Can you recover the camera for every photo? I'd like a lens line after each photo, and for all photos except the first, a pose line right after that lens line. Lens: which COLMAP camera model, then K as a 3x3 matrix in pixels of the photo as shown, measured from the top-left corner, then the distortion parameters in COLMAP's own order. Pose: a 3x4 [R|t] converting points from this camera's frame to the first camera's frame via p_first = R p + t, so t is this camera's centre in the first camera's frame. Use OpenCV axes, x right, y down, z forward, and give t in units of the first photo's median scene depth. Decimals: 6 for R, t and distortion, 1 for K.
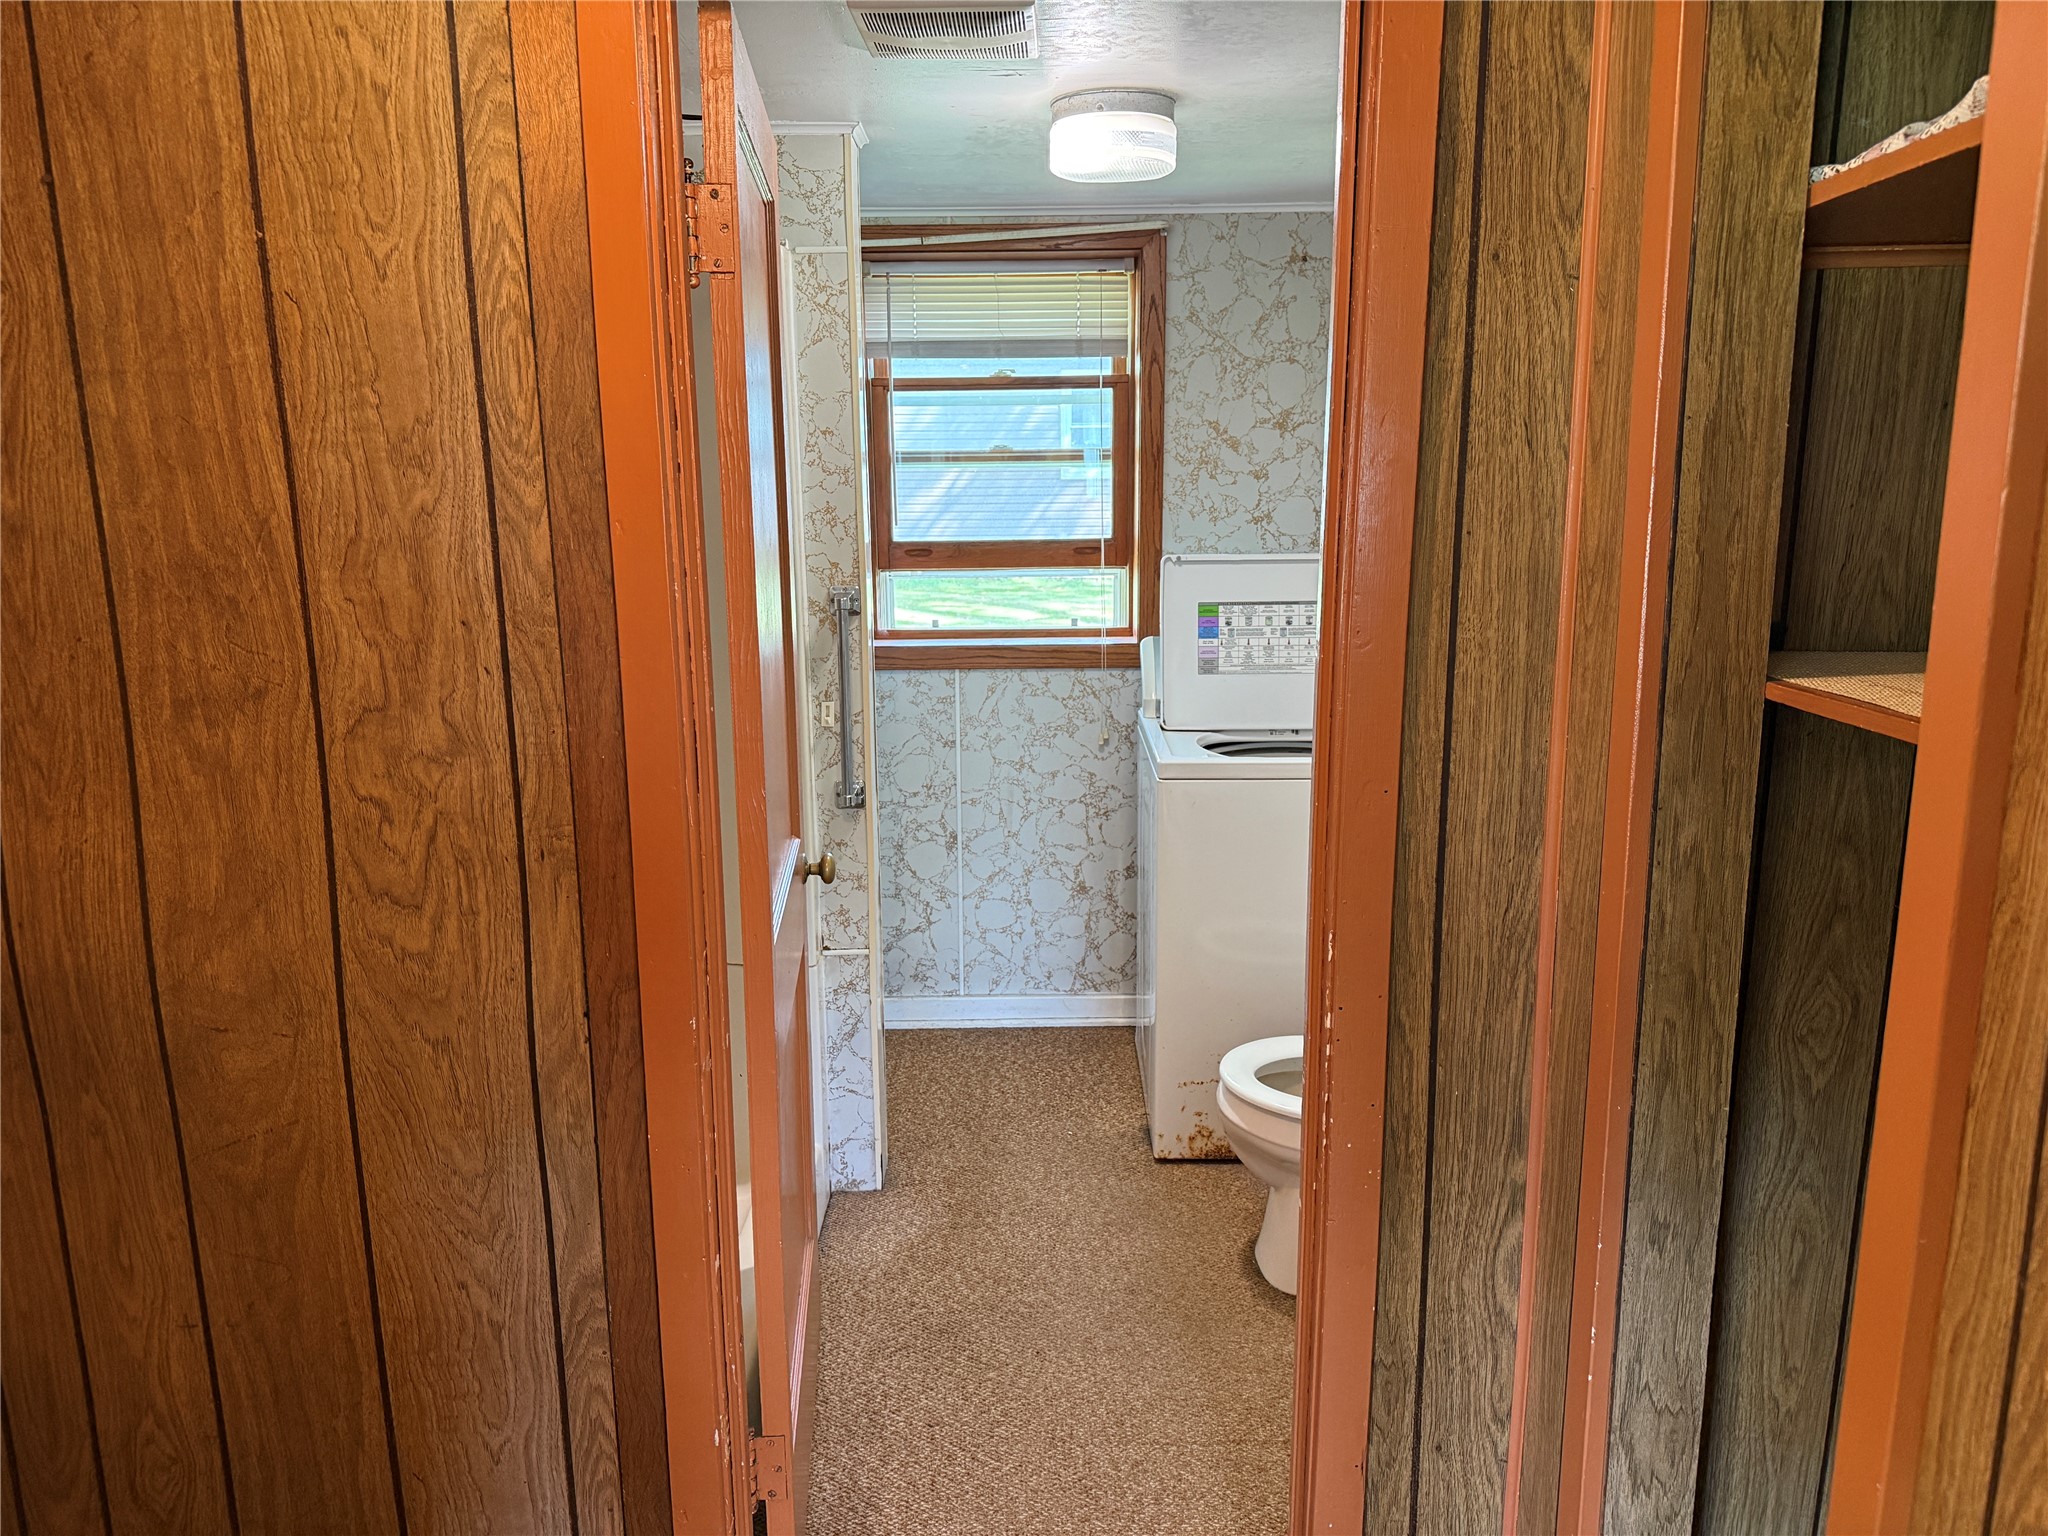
lens RADIAL K [[1458.8, 0, 1023.4], [0, 1458.8, 758.9], [0, 0, 1]] dist [0.177430, -0.297479]
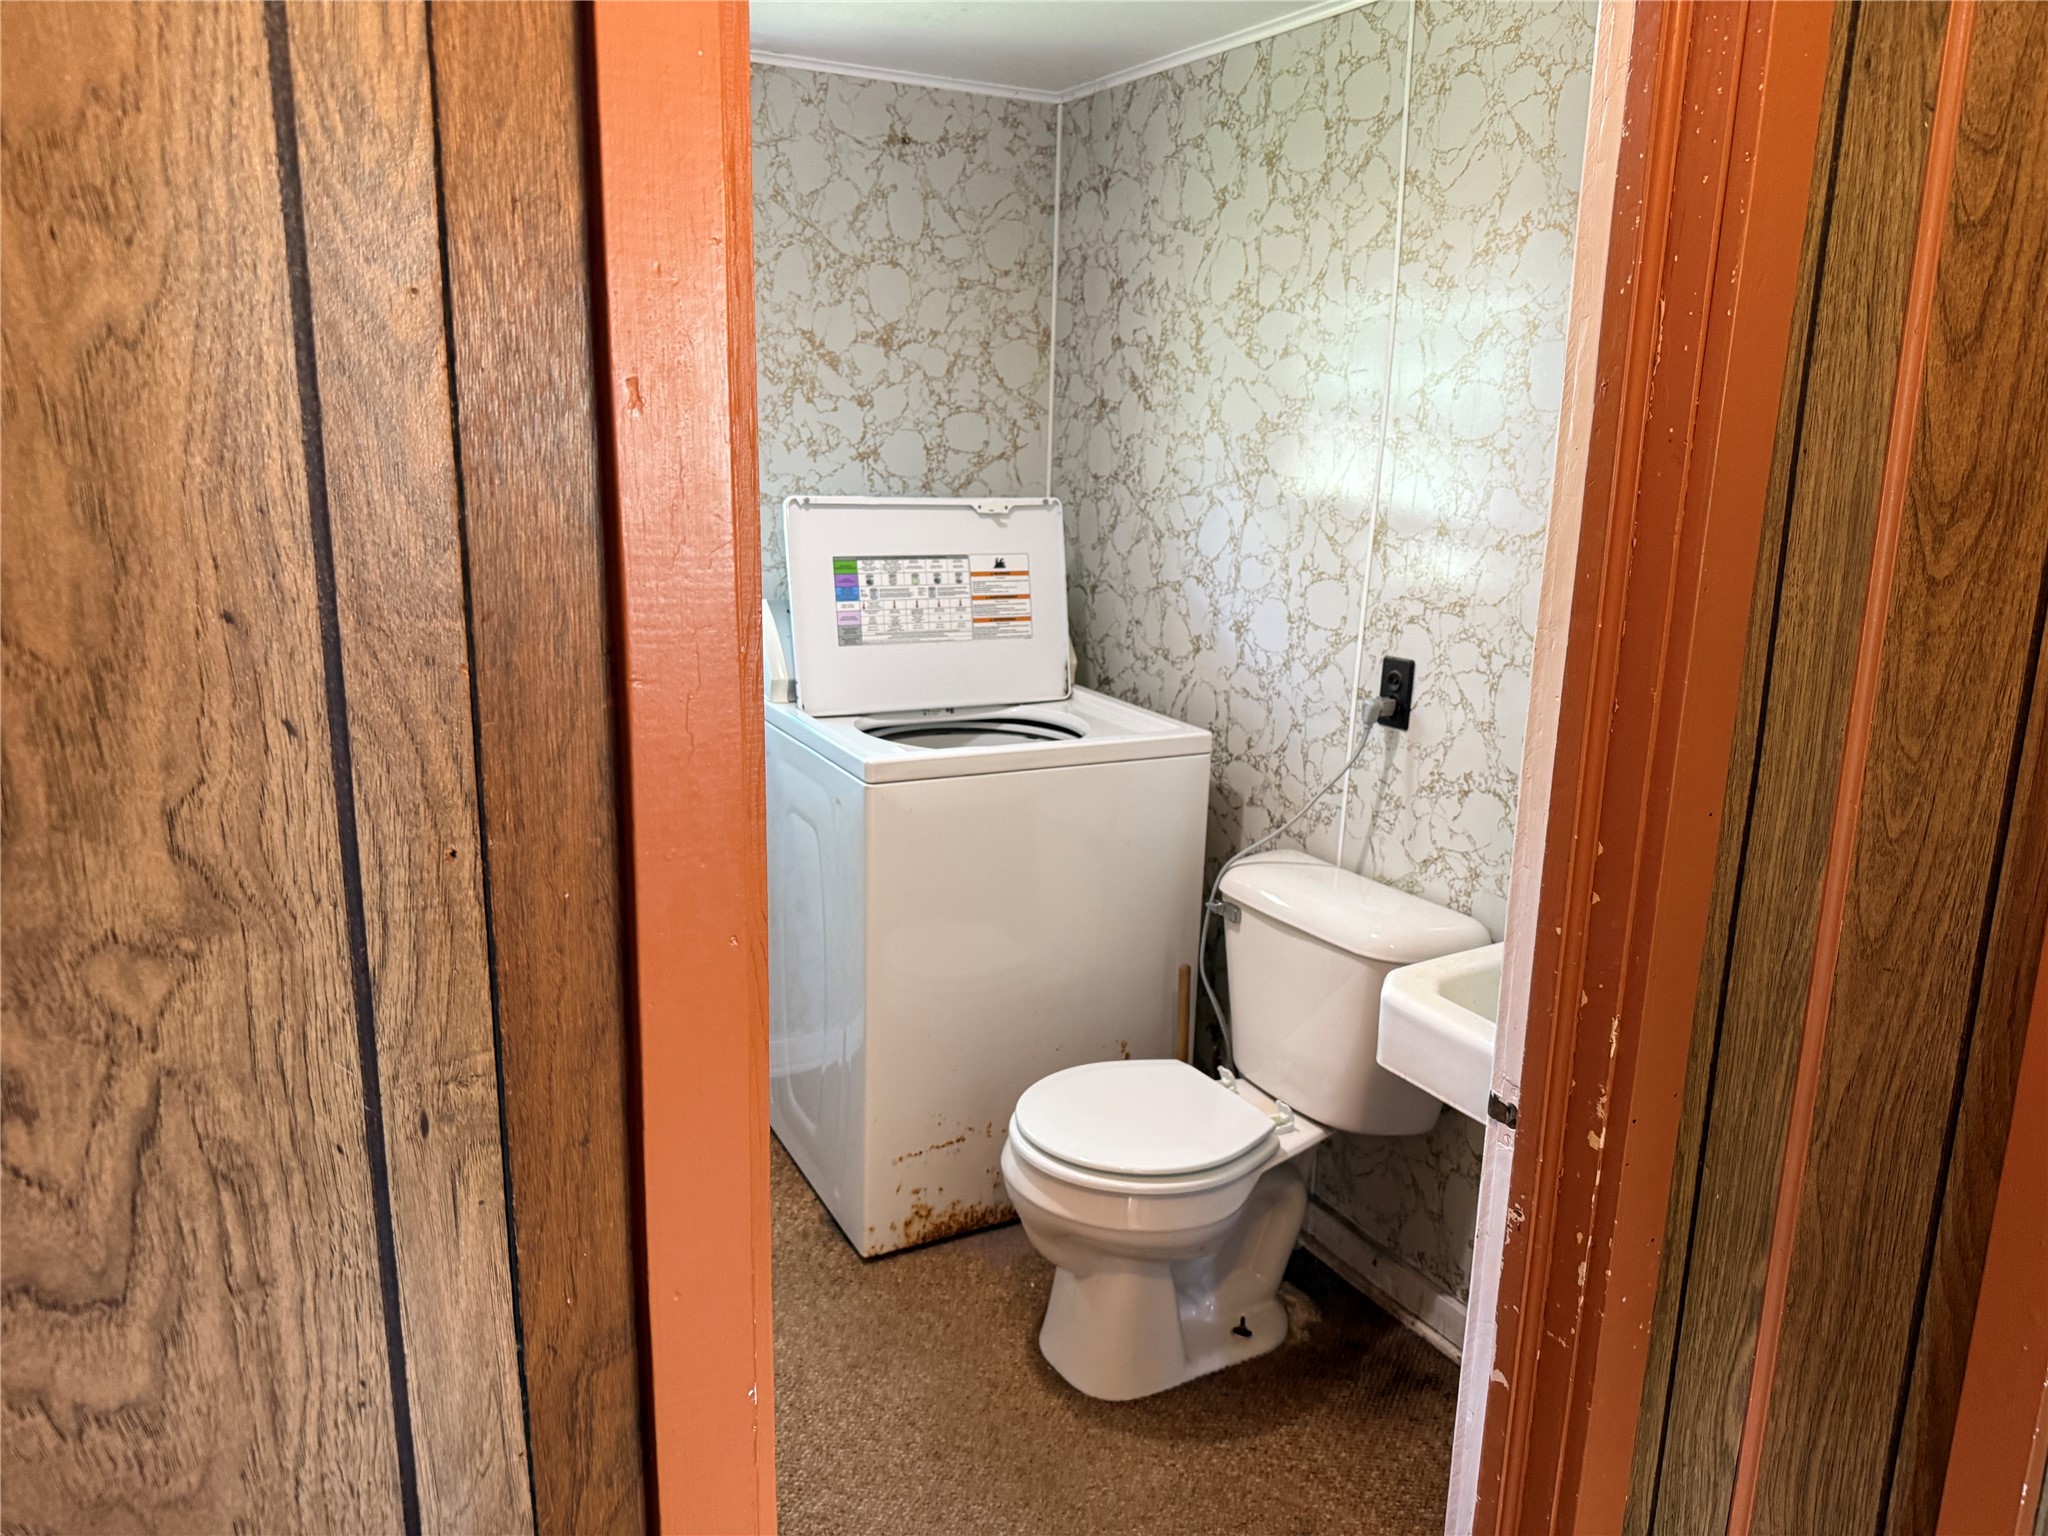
lens RADIAL K [[1455.8, 0, 1024.0], [0, 1455.8, 768.0], [0, 0, 1]] dist [0.080373, -0.079955]
pose [[0.875332, -0.077915, 0.477204, -0.371774], [0.060260, 0.996816, 0.052219, -0.056036], [-0.479753, -0.016953, 0.877240, 0.518339]]
